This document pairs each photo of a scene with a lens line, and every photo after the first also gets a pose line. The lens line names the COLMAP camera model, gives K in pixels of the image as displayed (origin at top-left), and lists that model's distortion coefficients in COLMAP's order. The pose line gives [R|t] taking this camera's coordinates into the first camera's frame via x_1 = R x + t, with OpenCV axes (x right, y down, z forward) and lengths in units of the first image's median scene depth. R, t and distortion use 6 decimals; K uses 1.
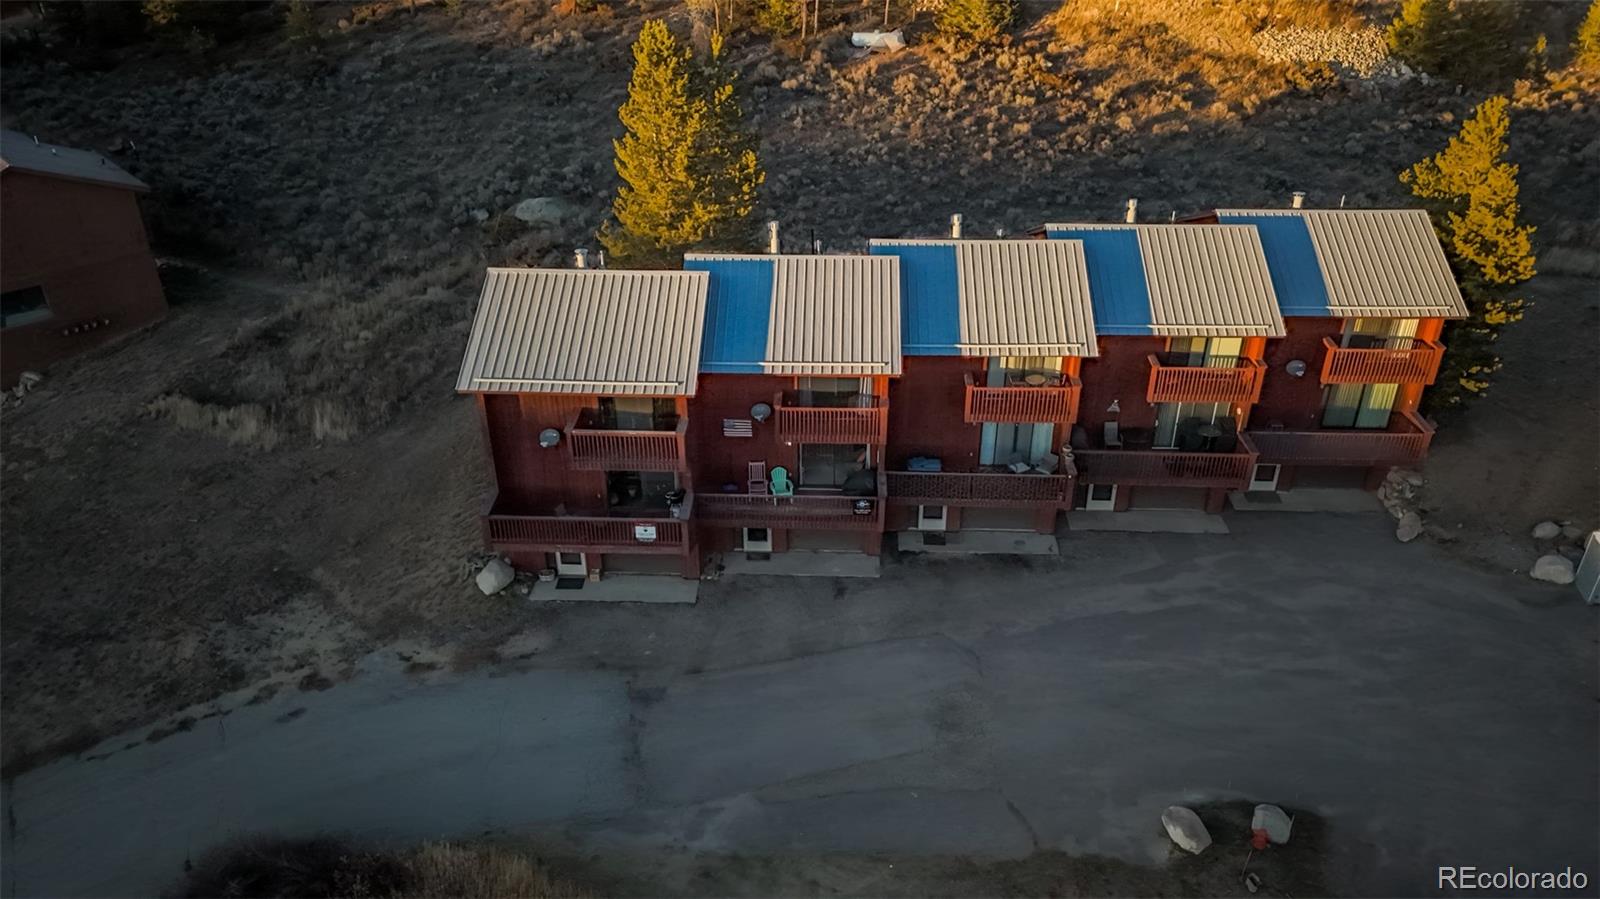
lens RADIAL K [[1175.6, 0, 799.9], [0, 1175.6, 443.4], [0, 0, 1]] dist [0.074011, -0.060251]
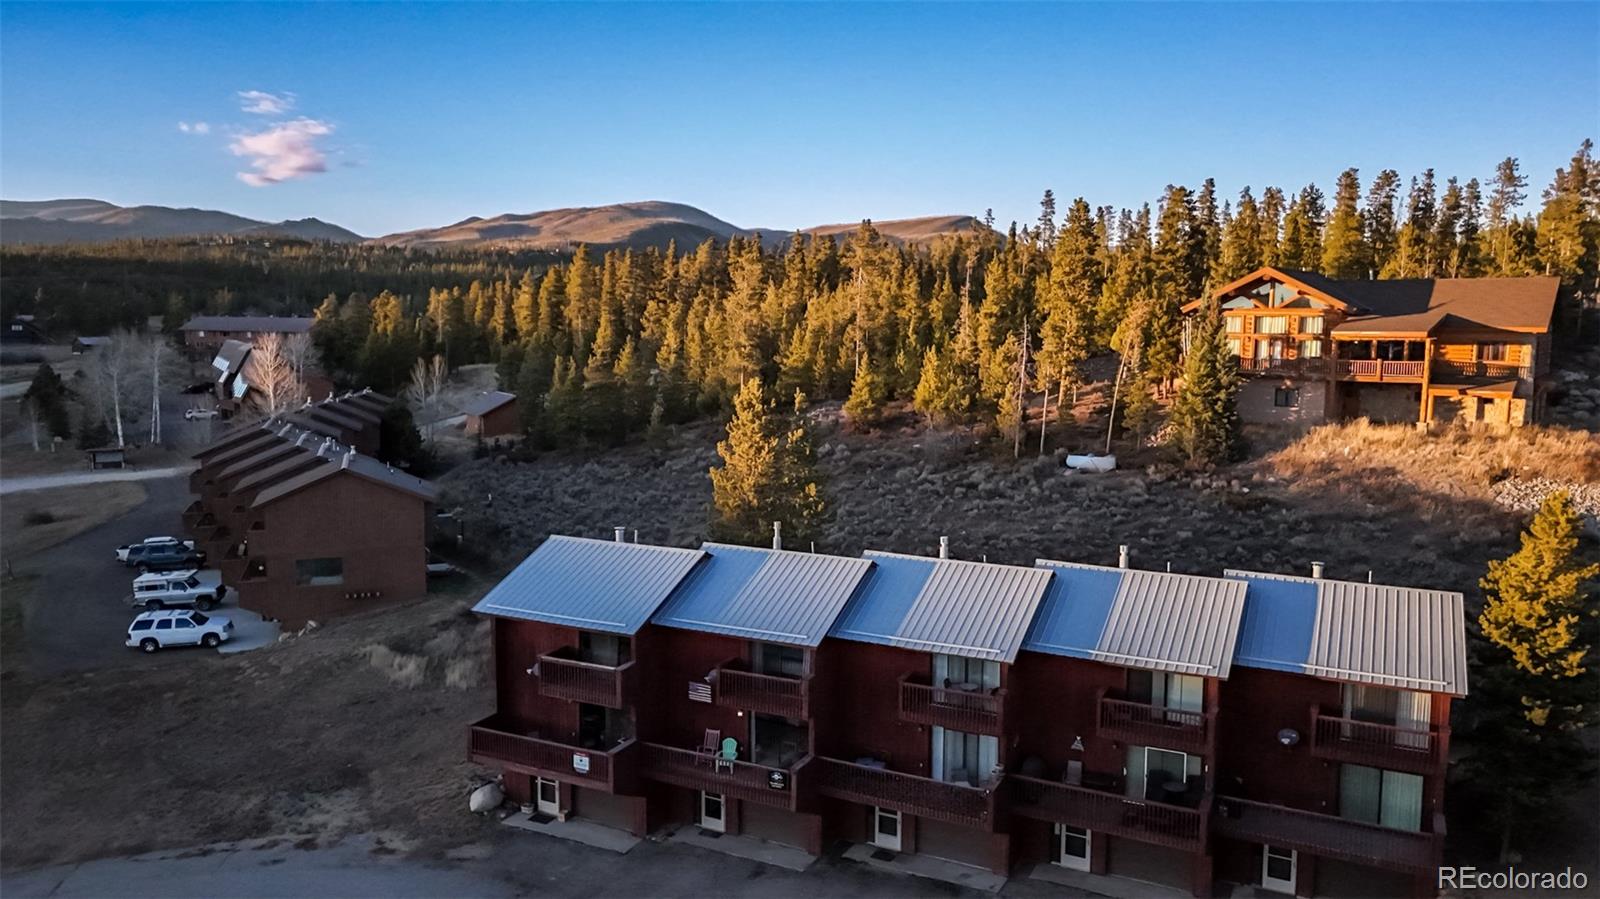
lens RADIAL K [[1175.6, 0, 799.9], [0, 1175.6, 443.4], [0, 0, 1]] dist [0.074011, -0.060251]
pose [[0.913173, 0.057372, -0.403514, 0.428472], [-0.215510, 0.908286, -0.358569, 0.138793], [0.345935, 0.414397, 0.841786, 0.008876]]
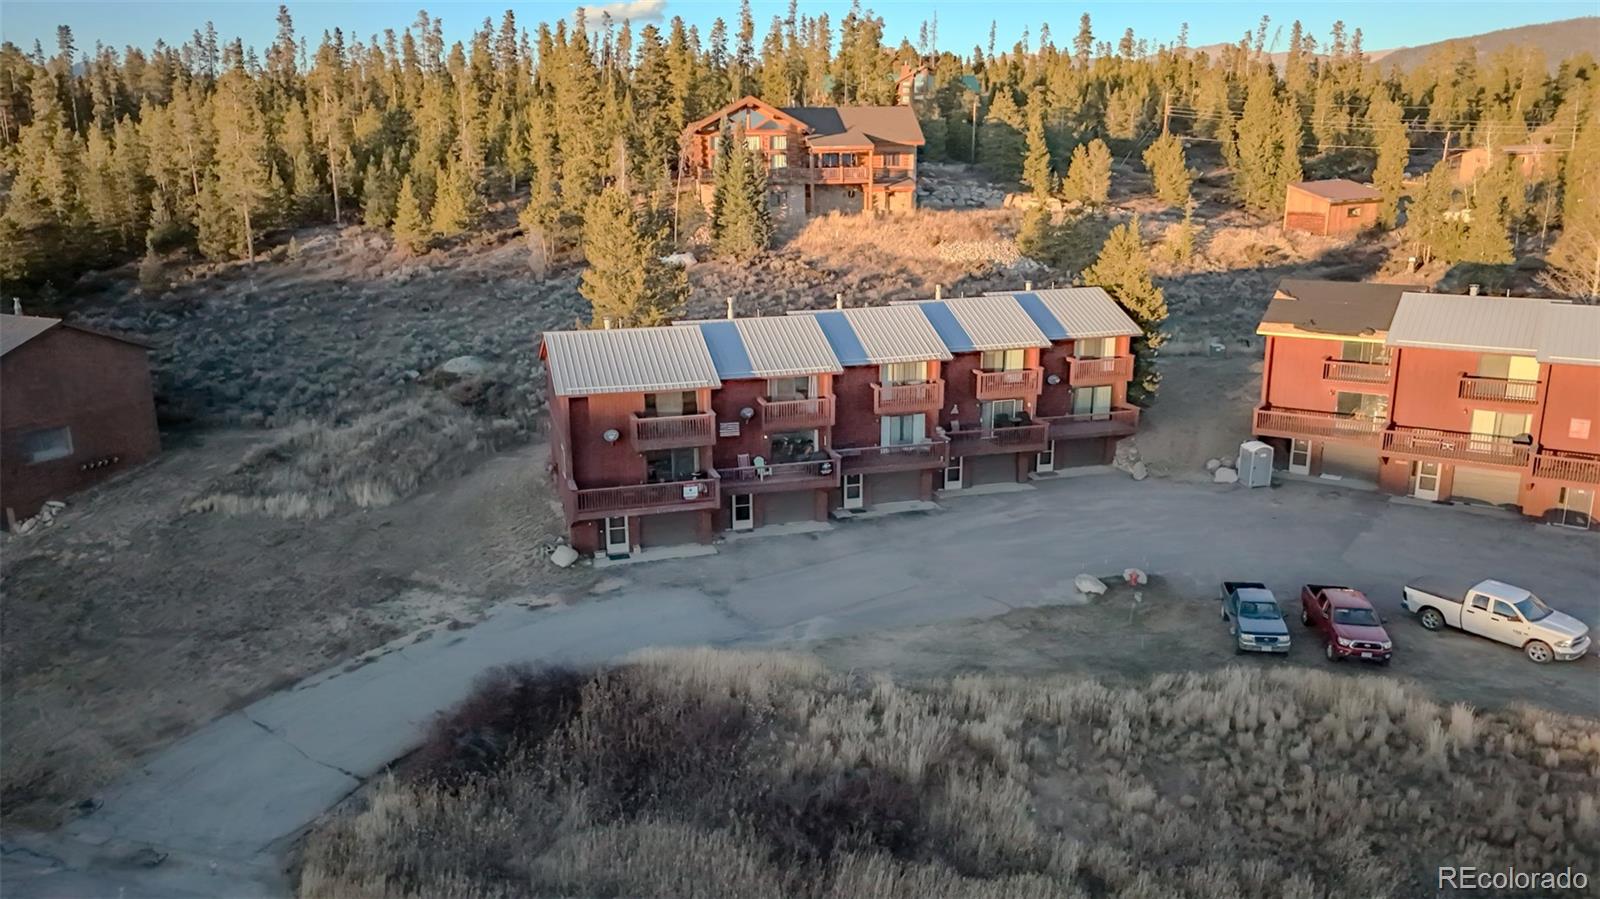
lens RADIAL K [[1163.7, 0, 800.0], [0, 1163.7, 449.5], [0, 0, 1]] dist [0.132987, -0.183422]
pose [[0.945490, -0.084829, 0.314410, -0.388430], [0.167080, 0.955081, -0.244755, 0.343805], [-0.279524, 0.283945, 0.917192, -0.292648]]
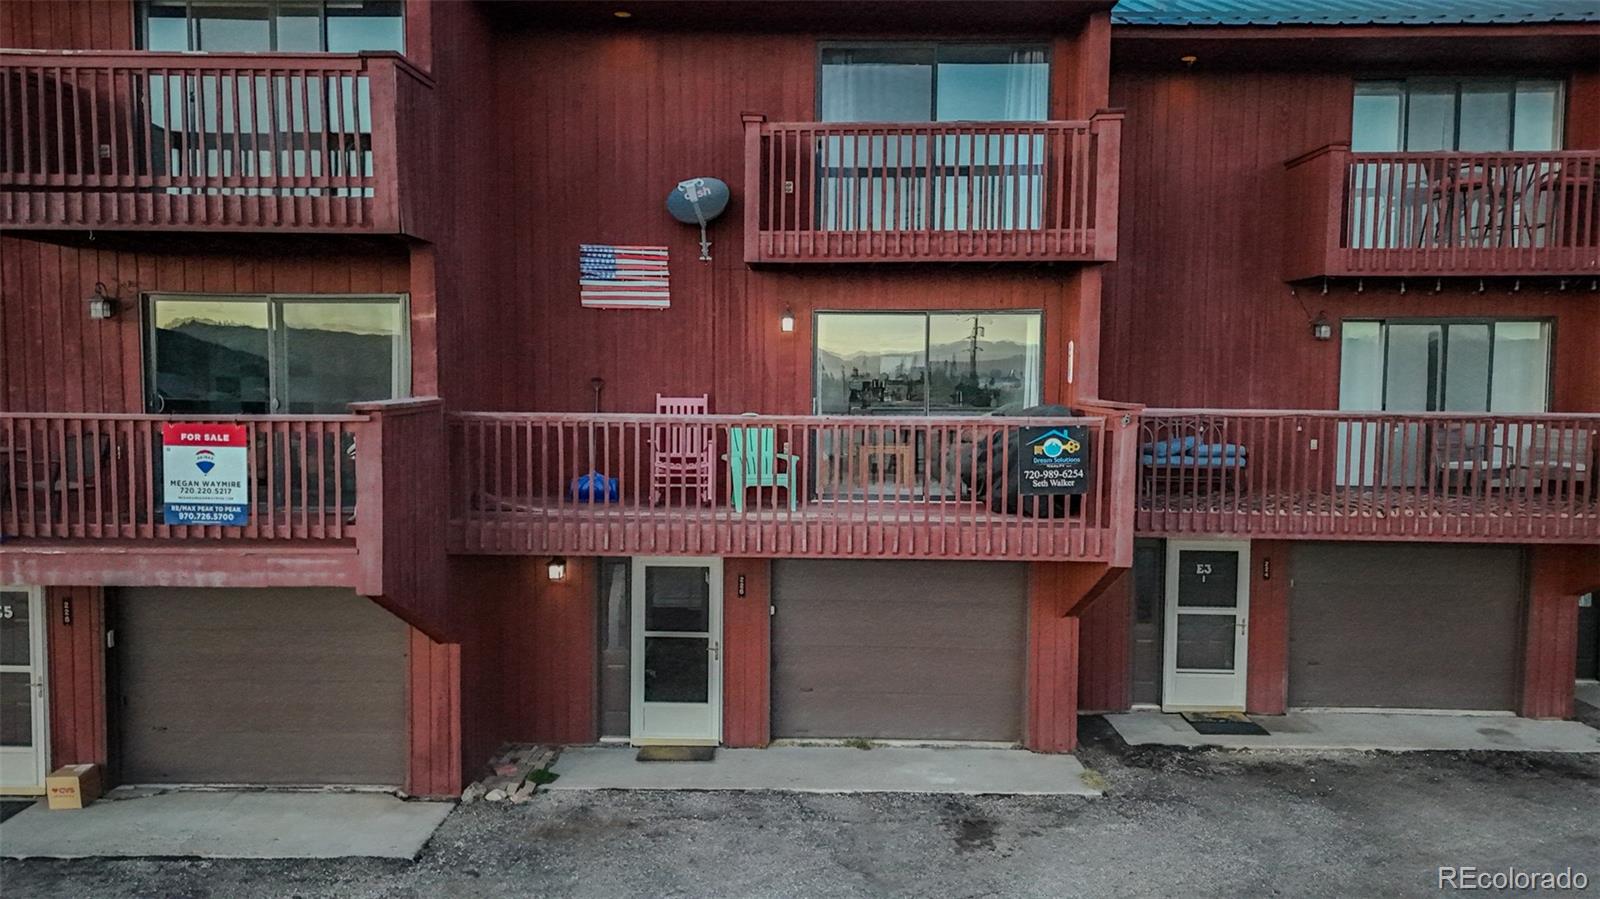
lens RADIAL K [[1175.6, 0, 799.9], [0, 1175.6, 443.4], [0, 0, 1]] dist [0.074011, -0.060251]
pose [[0.999385, 0.011670, 0.033080, -0.014477], [0.004452, 0.893209, -0.449619, 0.159036], [-0.034794, 0.449489, 0.892608, 0.677860]]
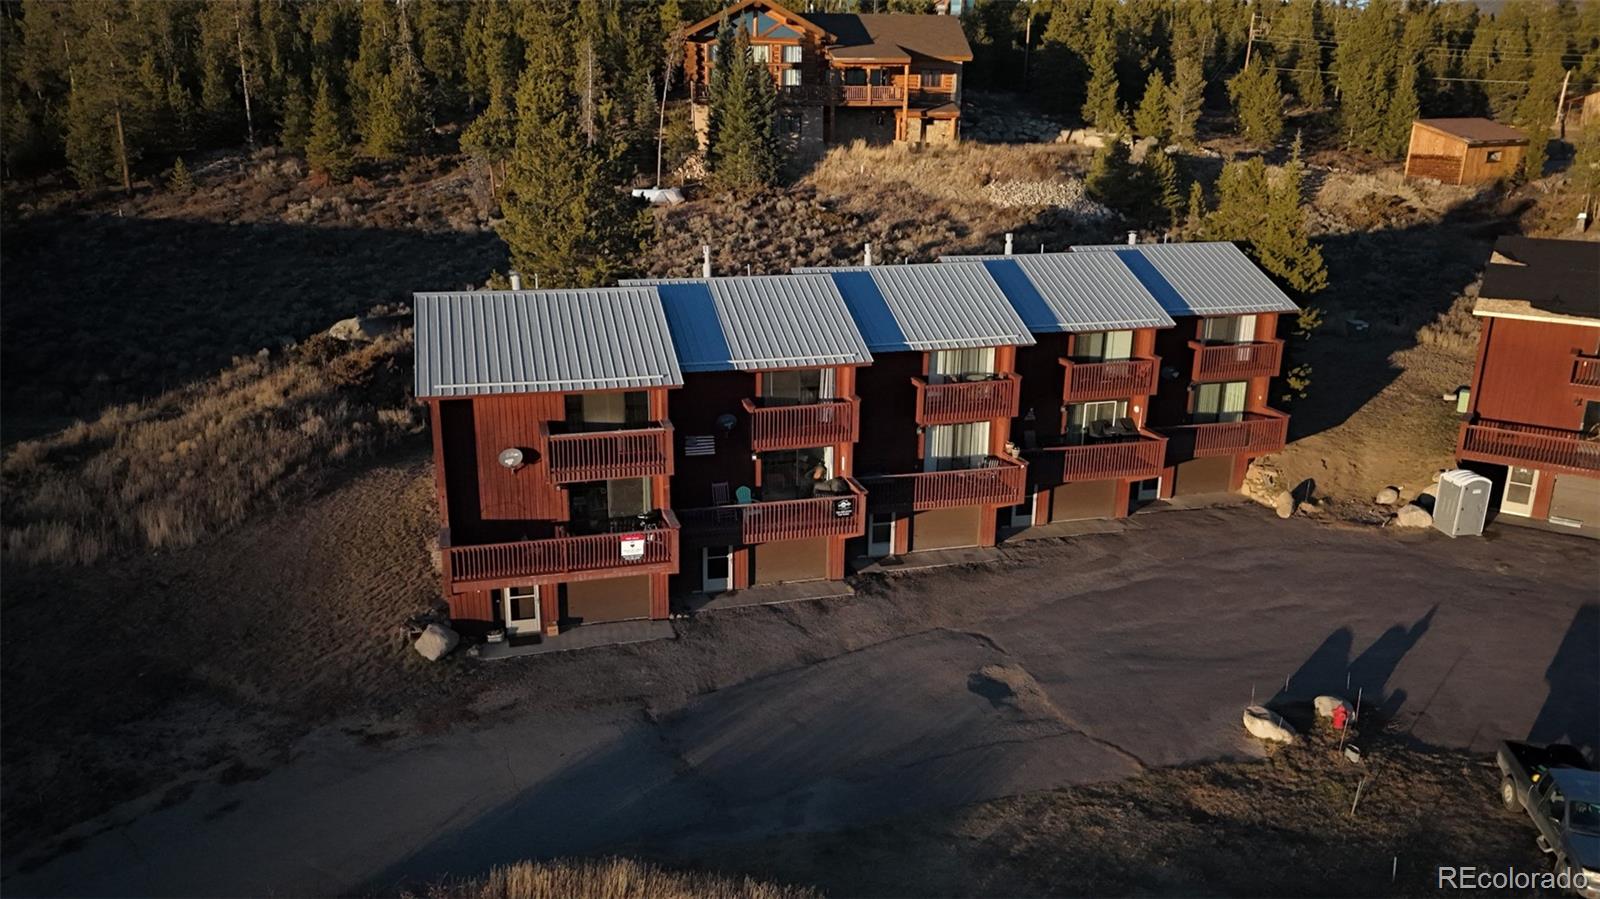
lens RADIAL K [[1161.8, 0, 796.1], [0, 1161.8, 458.4], [0, 0, 1]] dist [0.079911, -0.057187]
pose [[0.951591, -0.077718, 0.297380, -0.239349], [0.141459, 0.969687, -0.199240, 0.179986], [-0.272881, 0.231662, 0.933739, 0.097881]]
